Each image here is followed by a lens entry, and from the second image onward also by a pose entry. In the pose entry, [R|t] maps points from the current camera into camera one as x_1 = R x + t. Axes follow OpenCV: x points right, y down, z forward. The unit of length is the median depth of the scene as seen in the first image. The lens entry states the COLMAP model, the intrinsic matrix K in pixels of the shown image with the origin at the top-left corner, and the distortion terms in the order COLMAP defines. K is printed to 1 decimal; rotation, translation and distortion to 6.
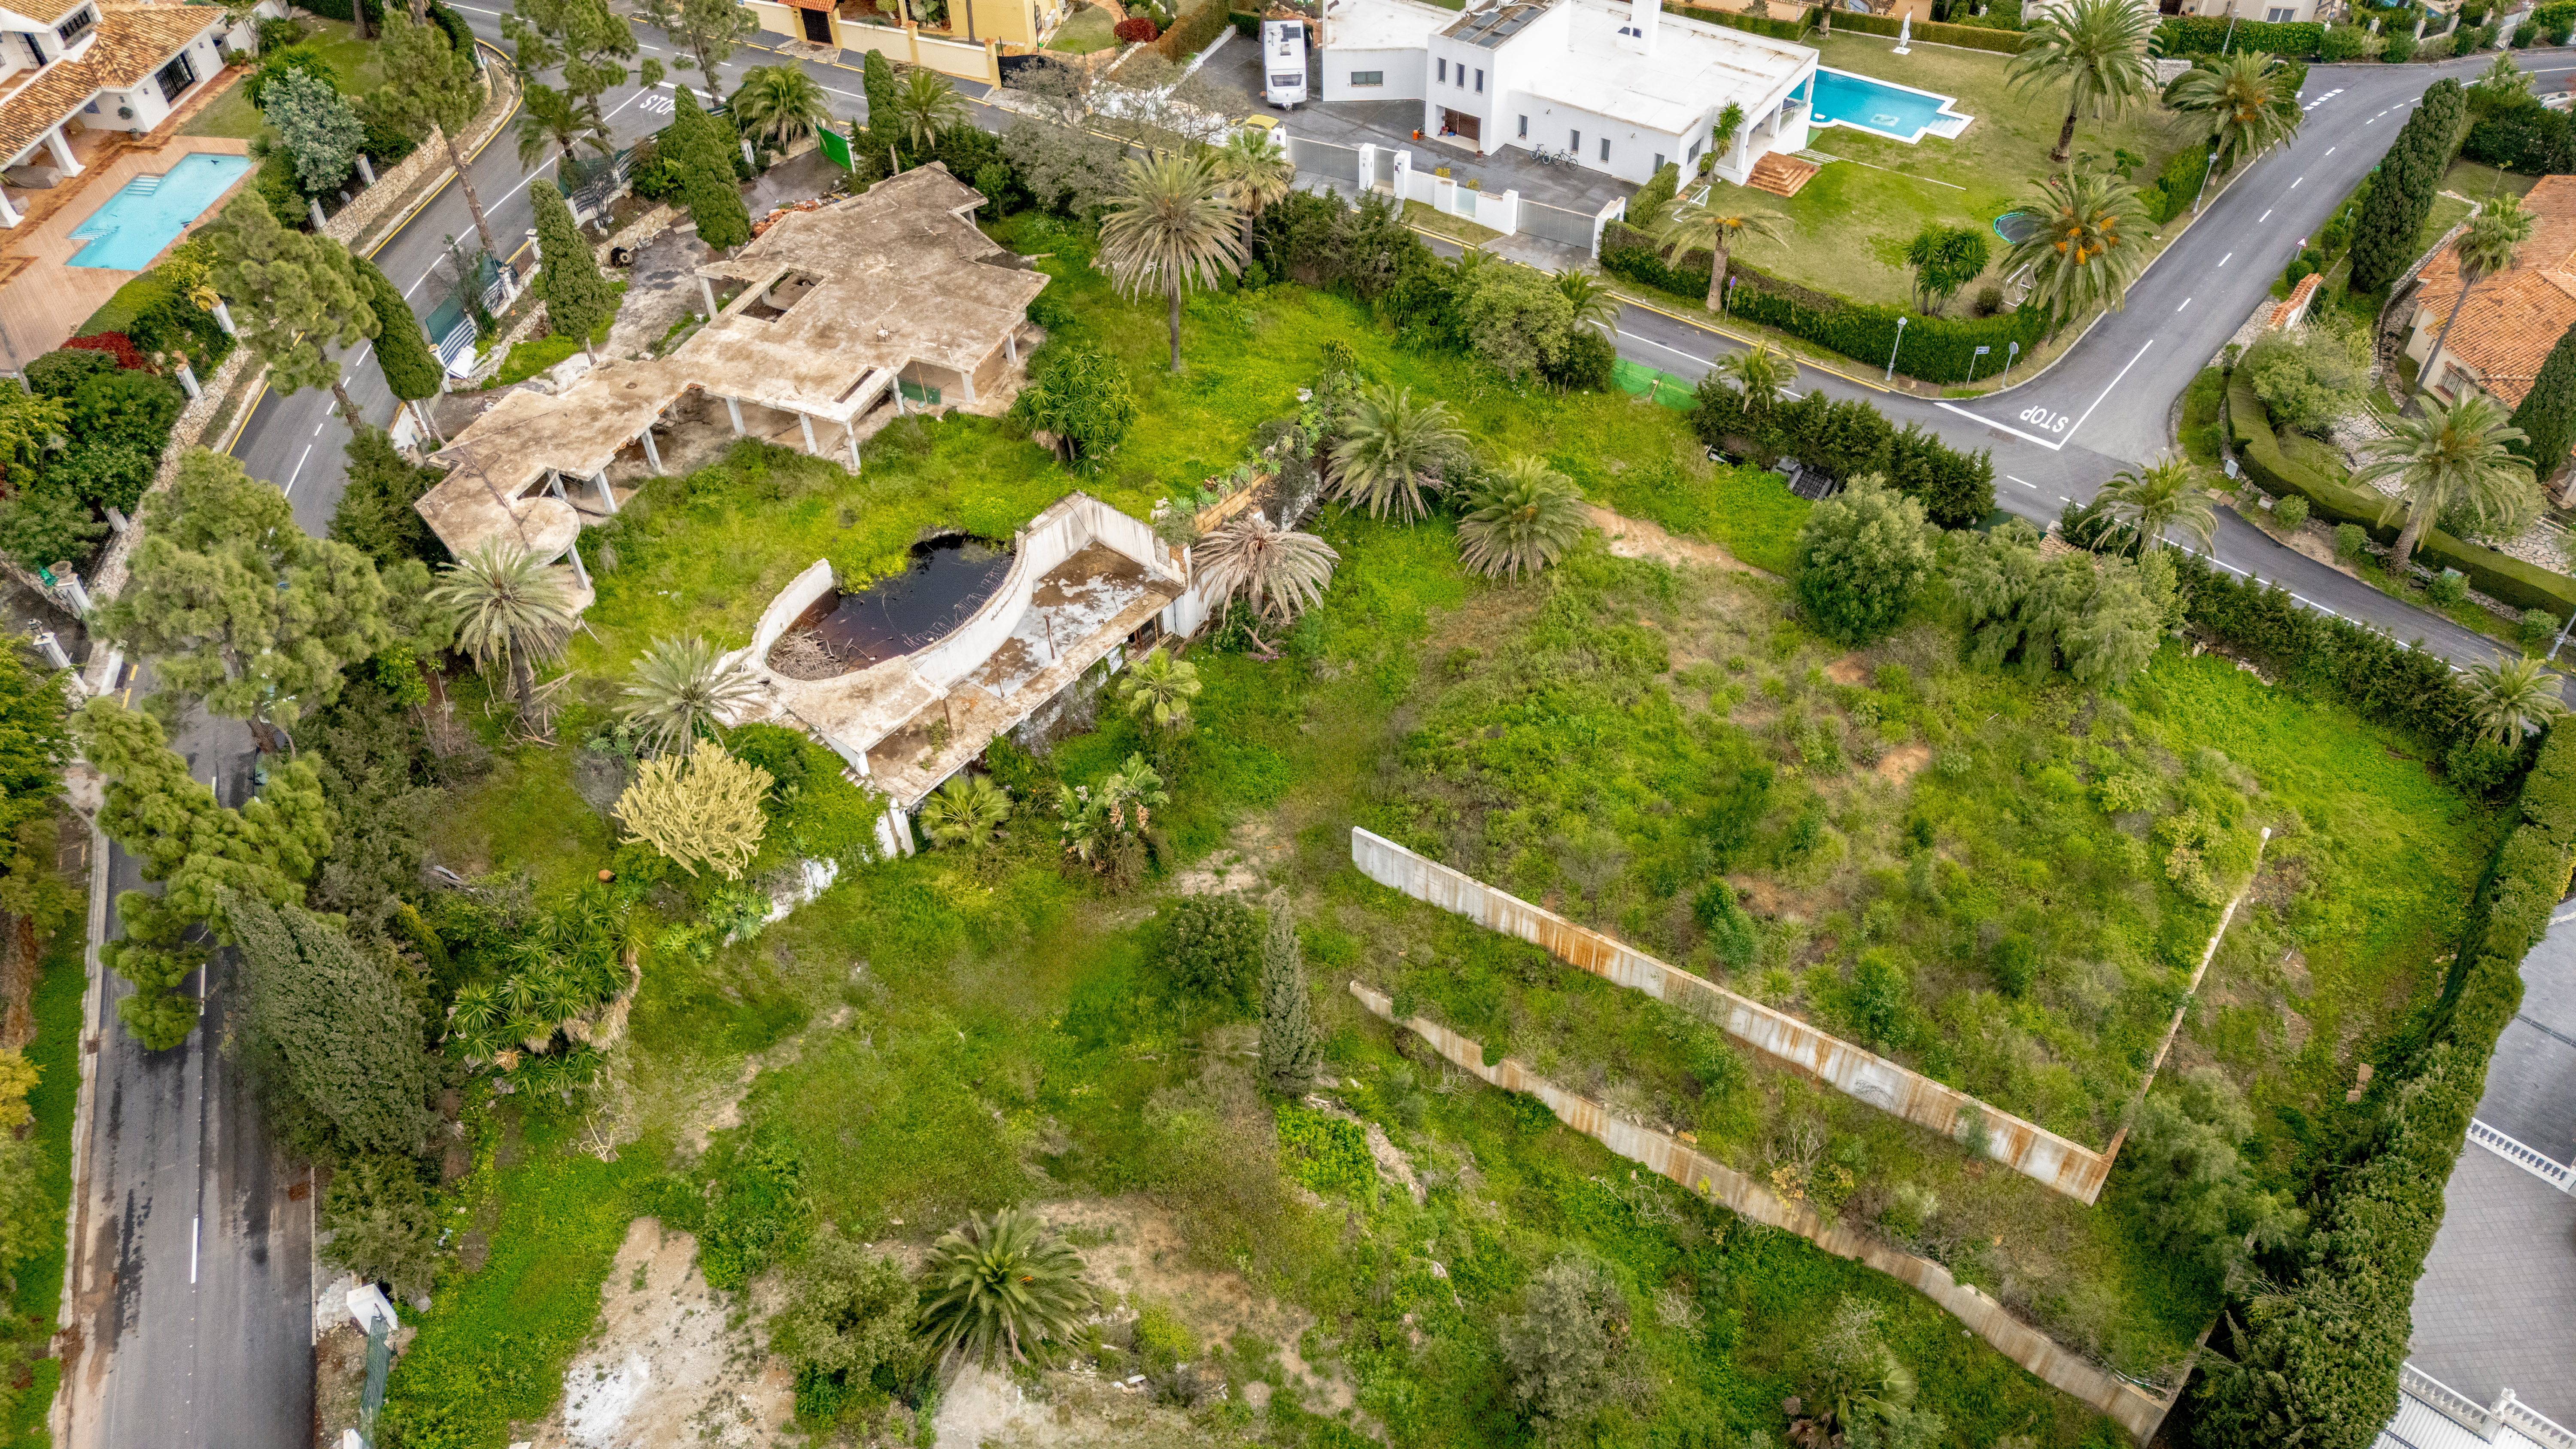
lens RADIAL K [[1874.8, 0, 1288.0], [0, 1874.8, 724.5], [0, 0, 1]] dist [0.095961, -0.105630]
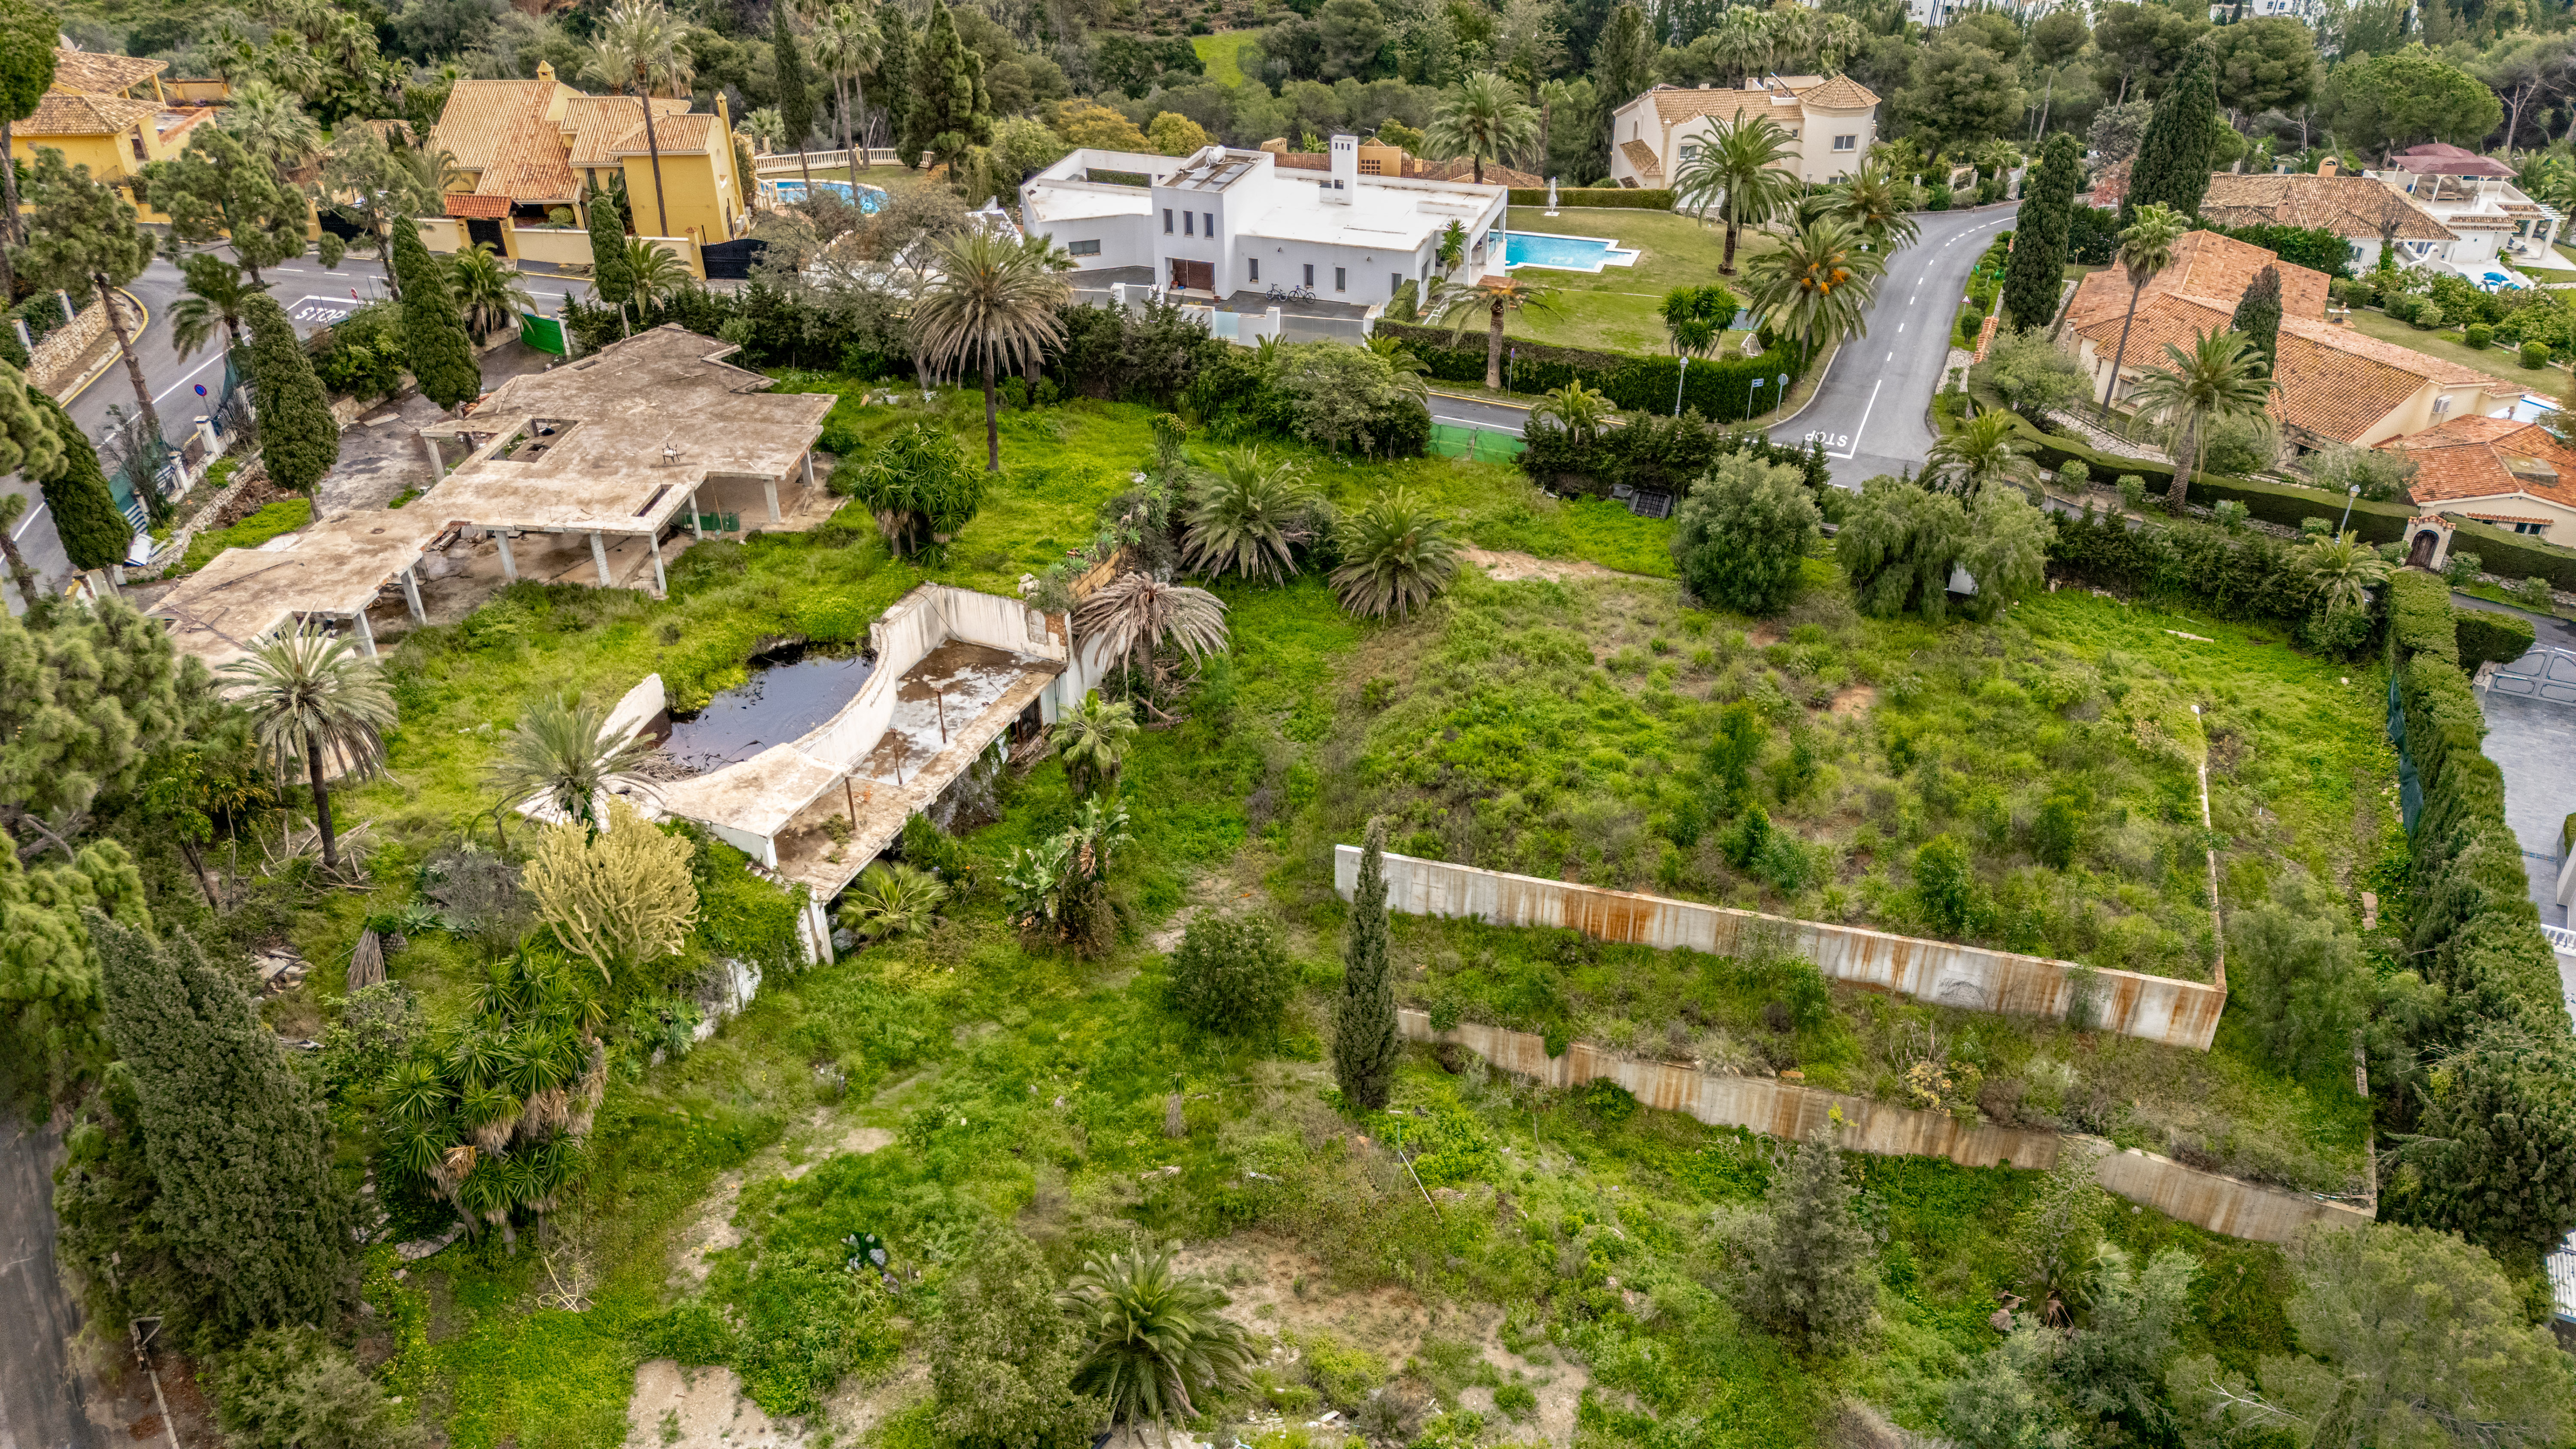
lens RADIAL K [[1877.2, 0, 1288.0], [0, 1877.2, 724.5], [0, 0, 1]] dist [0.074971, -0.054635]
pose [[0.959605, -0.133018, 0.247921, -0.185055], [0.183388, 0.963986, -0.192613, 0.153386], [-0.213372, 0.230299, 0.949439, 0.122877]]
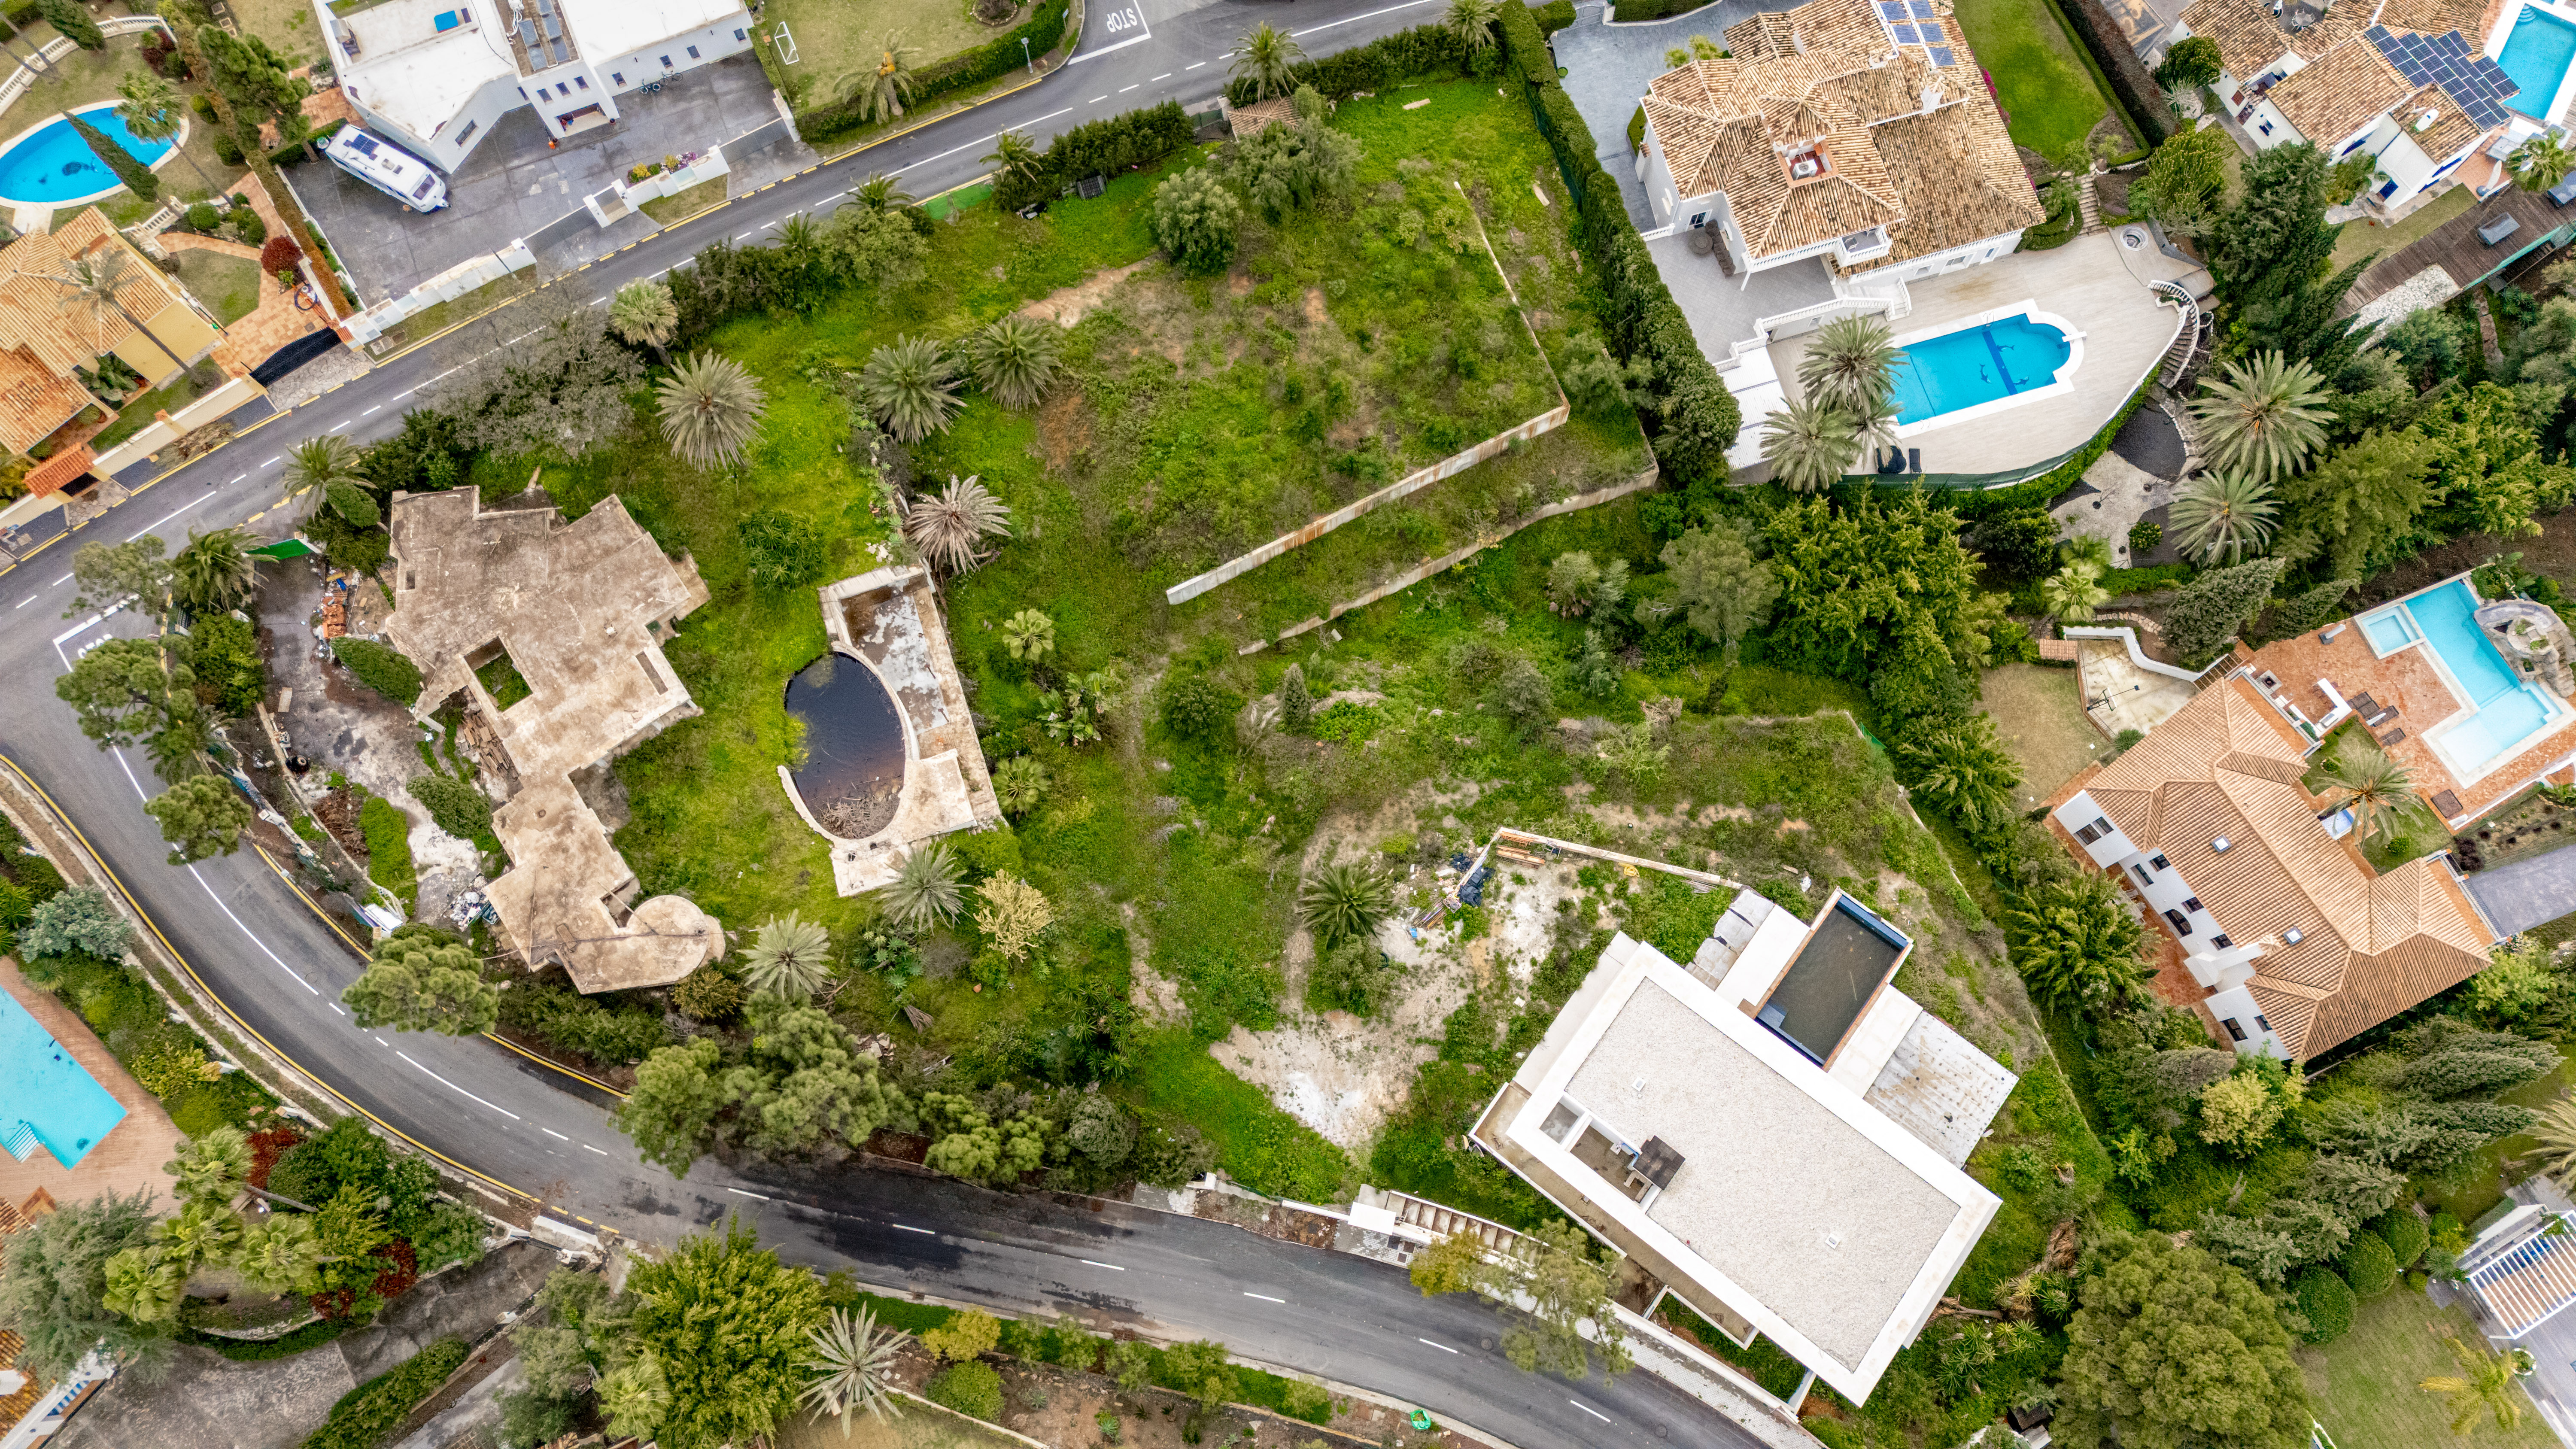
lens RADIAL K [[1874.8, 0, 1288.0], [0, 1874.8, 724.5], [0, 0, 1]] dist [0.095961, -0.105630]
pose [[0.523994, -0.810429, 0.261982, -0.386491], [0.604976, 0.570661, 0.555292, -0.647764], [-0.599528, -0.132477, 0.789314, -0.316465]]
